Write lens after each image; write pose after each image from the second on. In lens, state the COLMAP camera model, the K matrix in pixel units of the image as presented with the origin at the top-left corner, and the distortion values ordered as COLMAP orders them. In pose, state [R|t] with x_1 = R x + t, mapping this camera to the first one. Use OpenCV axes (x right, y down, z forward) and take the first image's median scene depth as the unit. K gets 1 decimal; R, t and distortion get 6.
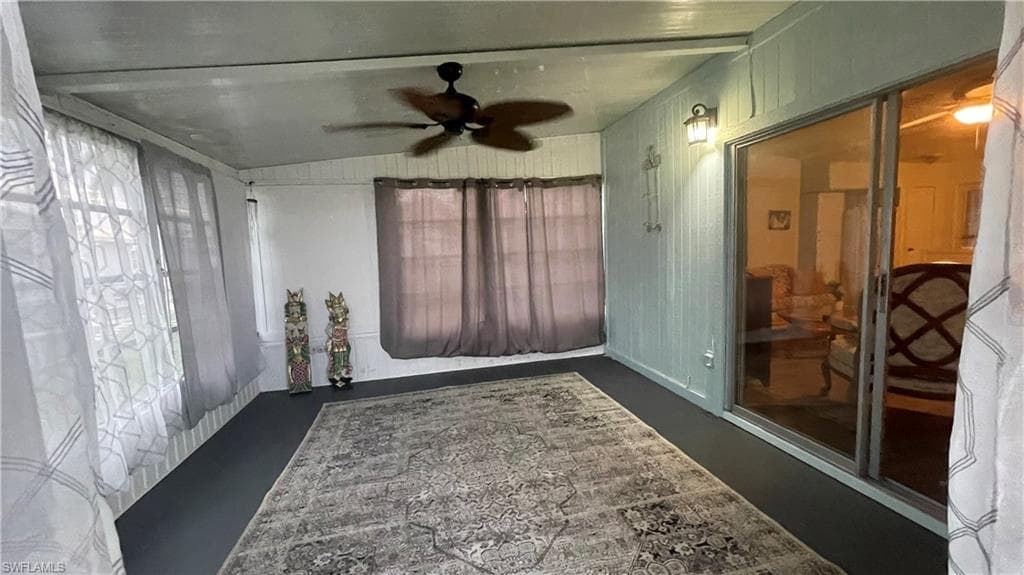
lens RADIAL K [[418.9, 0, 512.5], [0, 418.9, 288.7], [0, 0, 1]] dist [-0.000056, 0.000216]
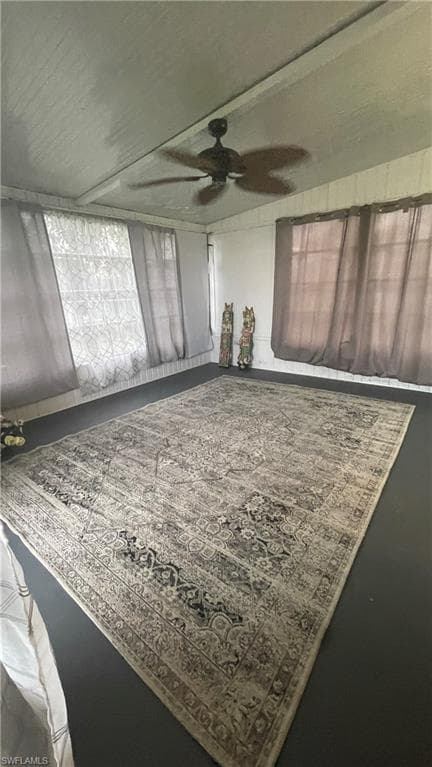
lens RADIAL K [[313.8, 0, 214.3], [0, 313.8, 383.7], [0, 0, 1]] dist [-0.000056, 0.000216]
pose [[0.626746, 0.248701, -0.738470, 0.450802], [-0.069187, 0.961717, 0.265166, -0.017559], [0.776146, -0.115099, 0.619959, 0.199995]]
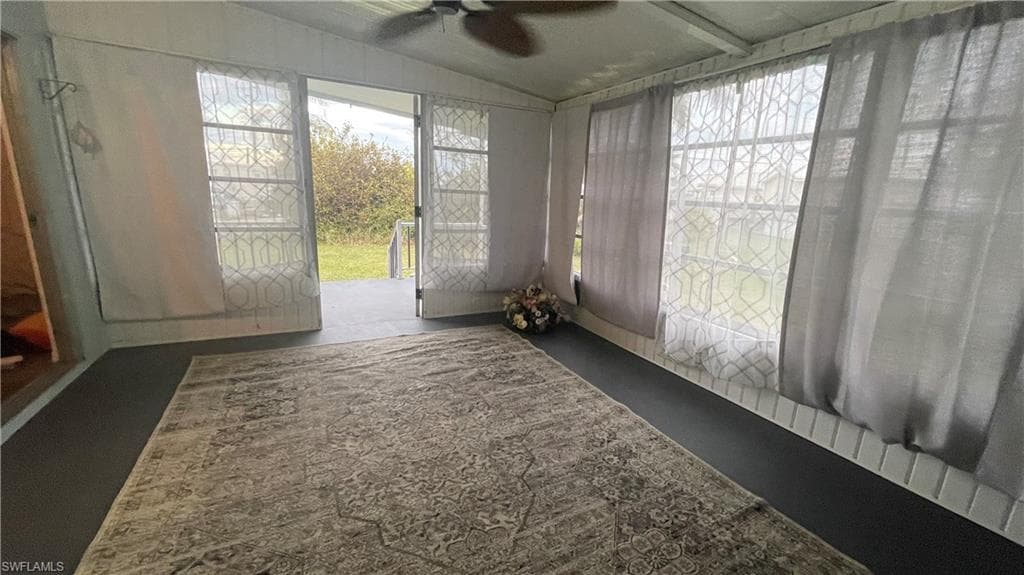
lens RADIAL K [[401.6, 0, 499.8], [0, 401.6, 281.6], [0, 0, 1]] dist [0.000539, 0.000271]
pose [[-0.971296, 0.050945, -0.232356, -0.024574], [-0.026147, 0.948014, 0.317154, -0.091545], [0.236434, 0.314126, -0.919469, 1.139722]]
